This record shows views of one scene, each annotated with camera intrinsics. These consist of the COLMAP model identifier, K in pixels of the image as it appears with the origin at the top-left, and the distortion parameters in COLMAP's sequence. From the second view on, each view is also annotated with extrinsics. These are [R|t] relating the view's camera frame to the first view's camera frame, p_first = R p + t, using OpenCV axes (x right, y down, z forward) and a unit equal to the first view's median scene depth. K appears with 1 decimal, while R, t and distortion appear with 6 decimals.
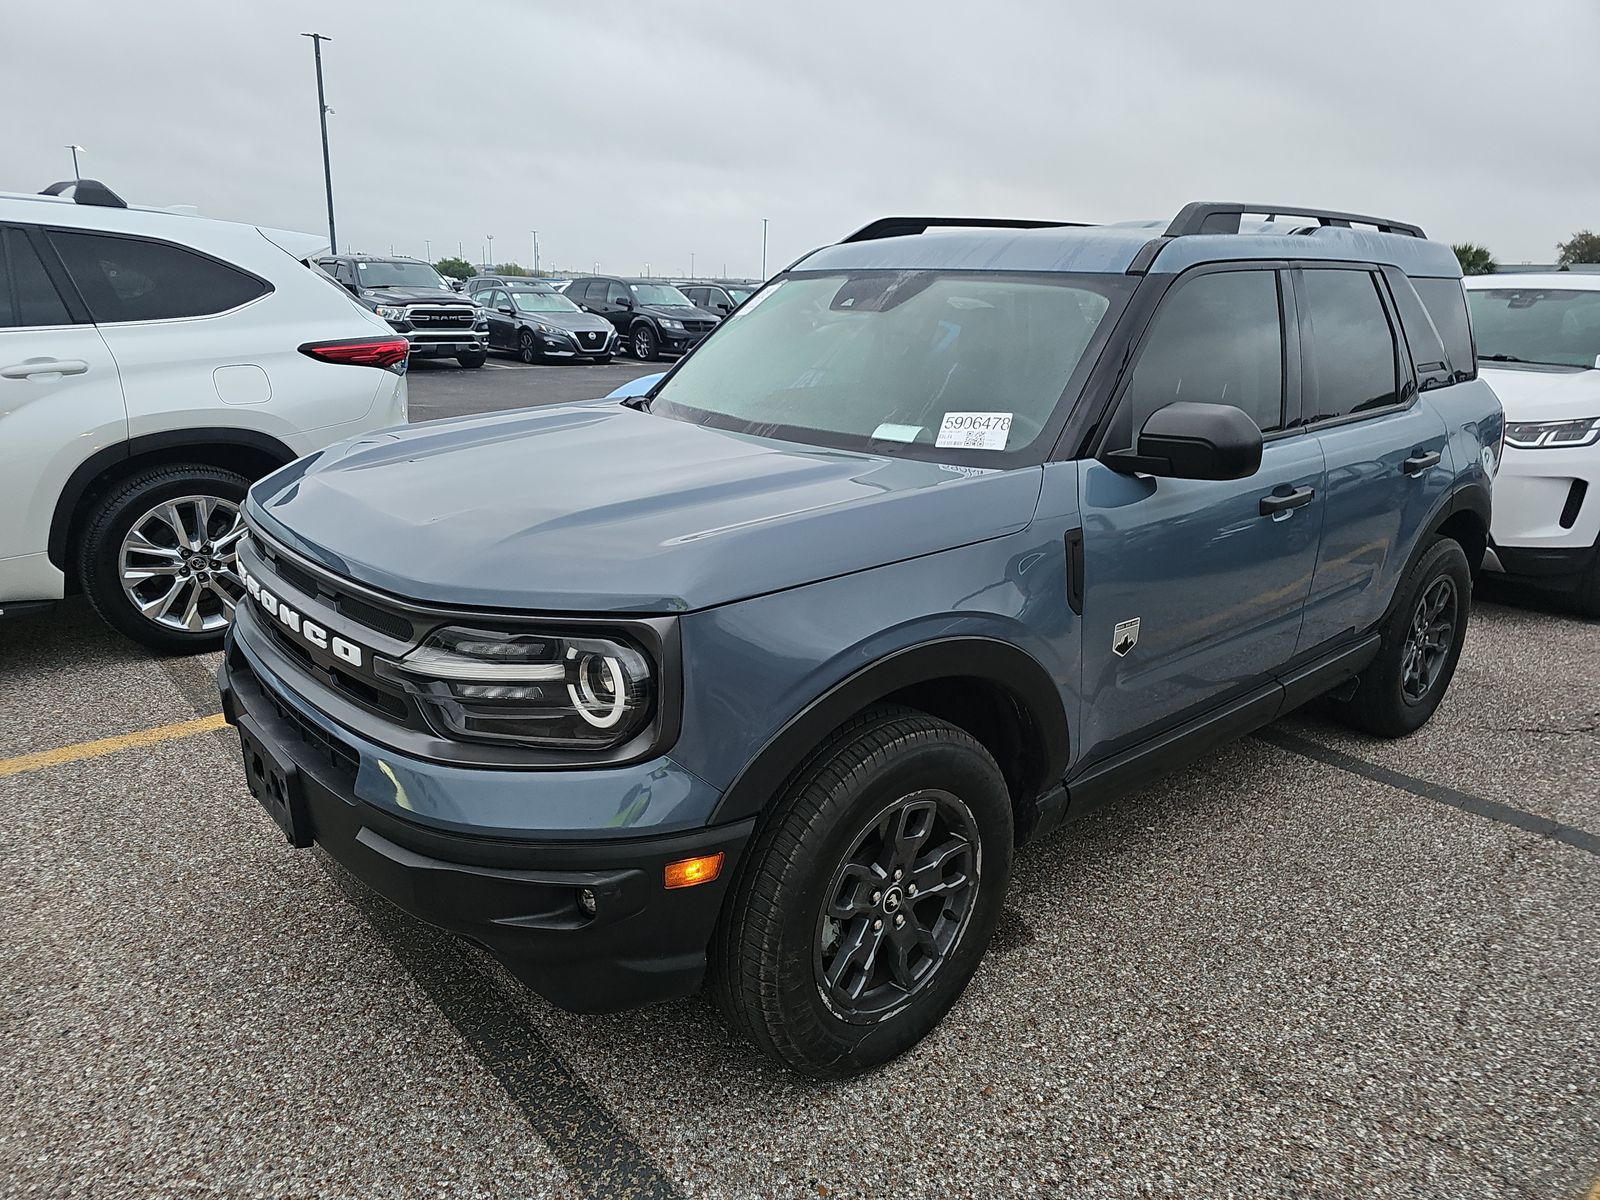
lens RADIAL K [[1052.4, 0, 788.4], [0, 1052.4, 598.5], [0, 0, 1]] dist [0.054998, -0.034587]
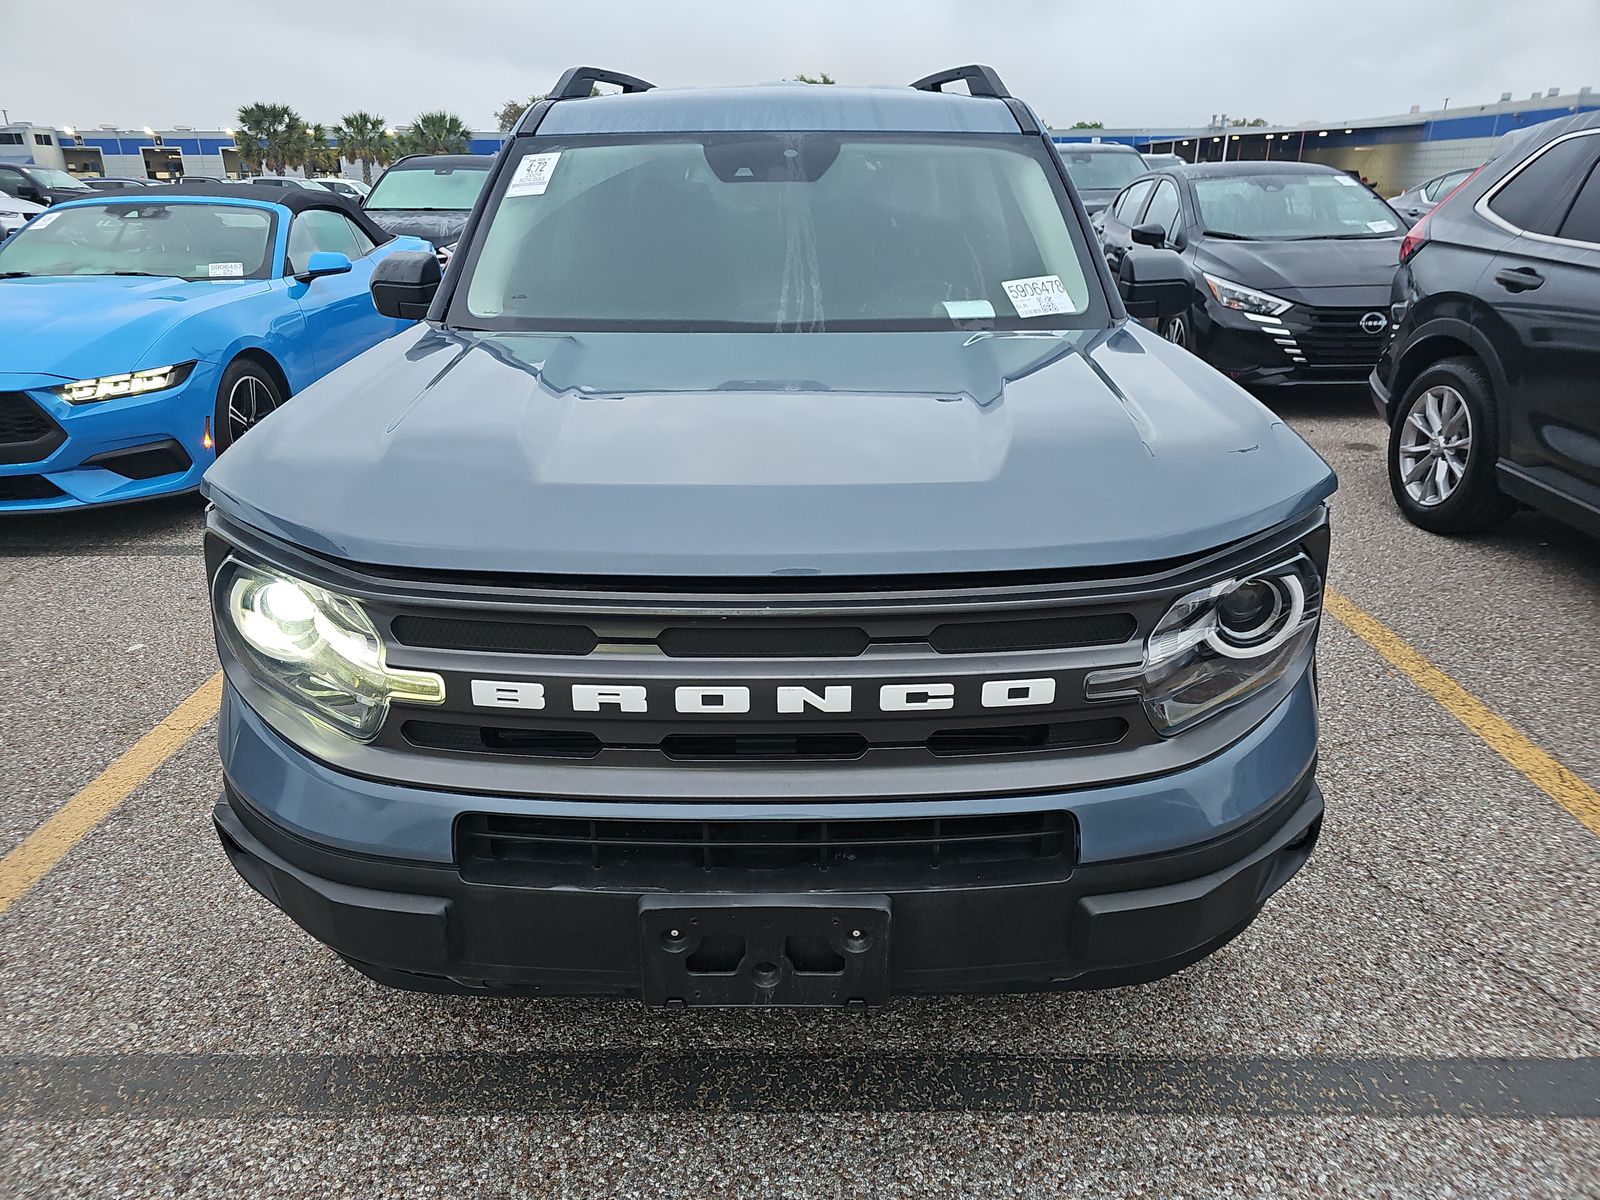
lens RADIAL K [[1052.4, 0, 788.4], [0, 1052.4, 598.5], [0, 0, 1]] dist [0.054998, -0.034587]
pose [[0.654078, -0.313277, 0.688505, -0.815455], [0.236960, 0.949253, 0.206808, -0.160225], [-0.718353, 0.027879, 0.695120, 0.505942]]
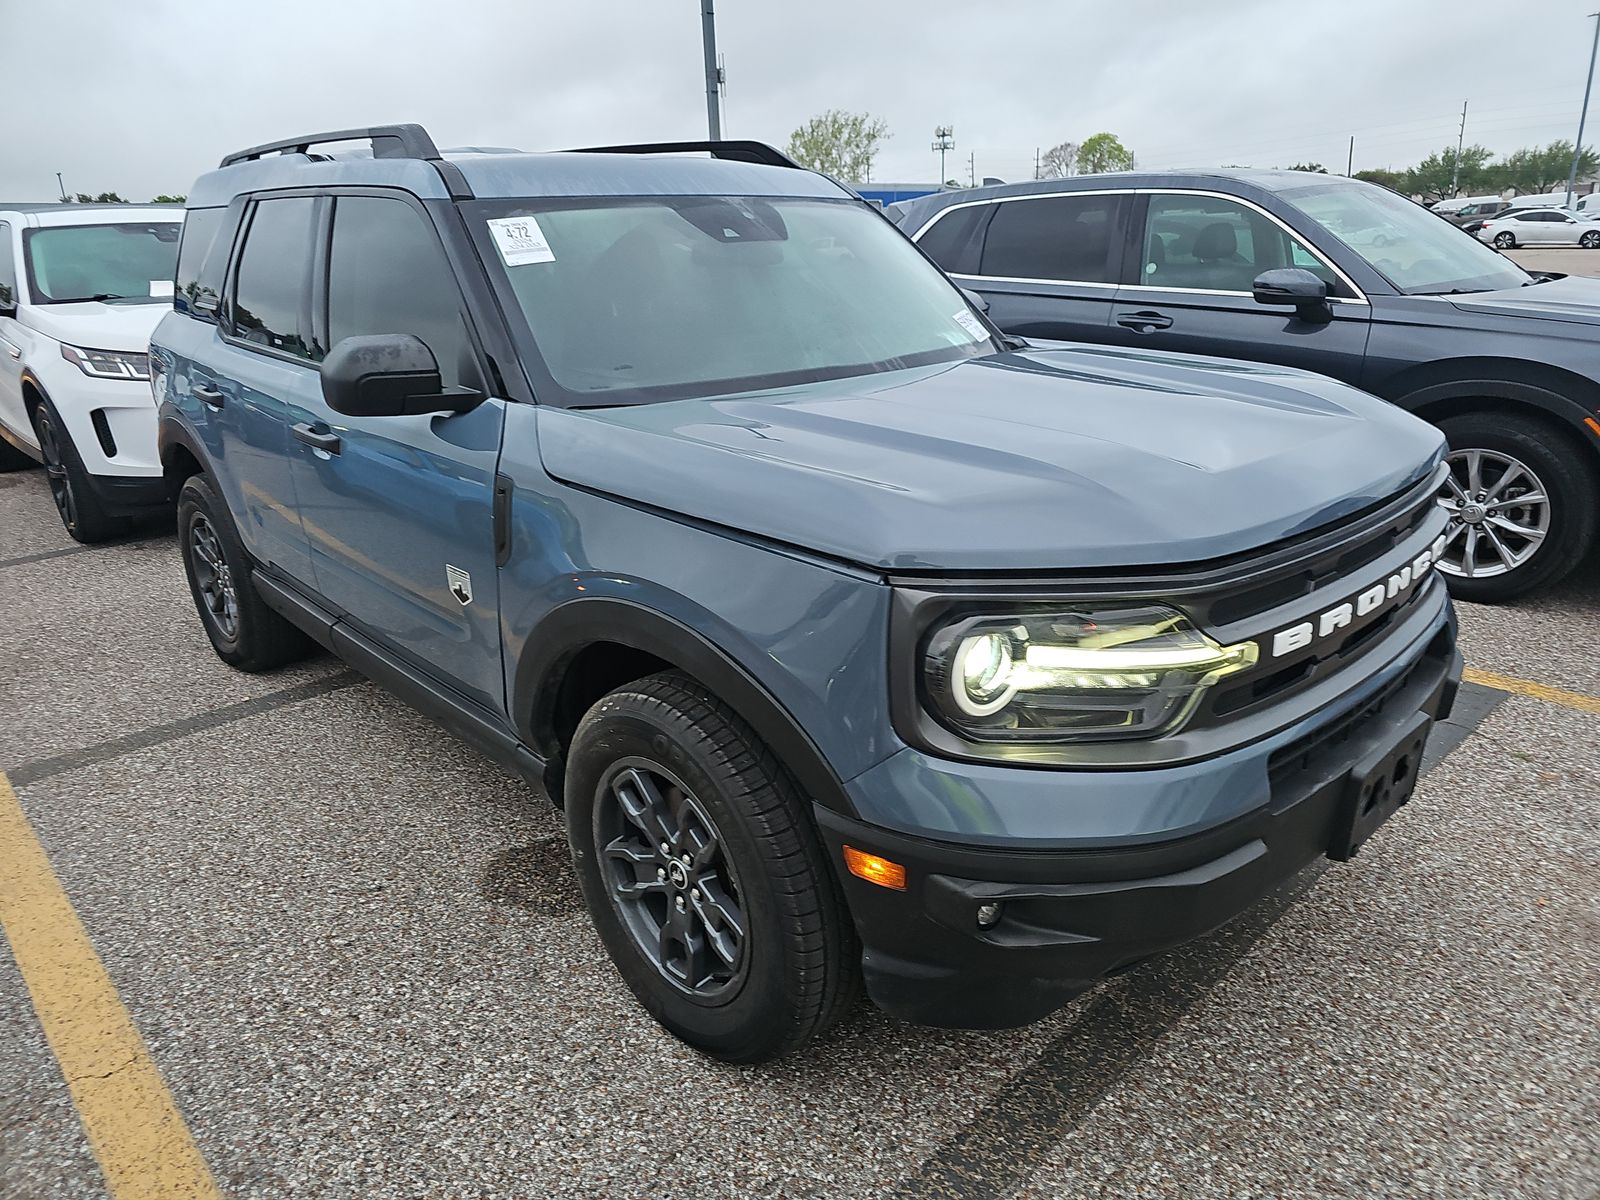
lens RADIAL K [[1052.4, 0, 788.4], [0, 1052.4, 598.5], [0, 0, 1]] dist [0.054998, -0.034587]
pose [[-0.046655, -0.362225, 0.930922, -1.167454], [0.306164, 0.881899, 0.358494, -0.412847], [-0.950835, 0.301741, 0.069755, 1.293717]]
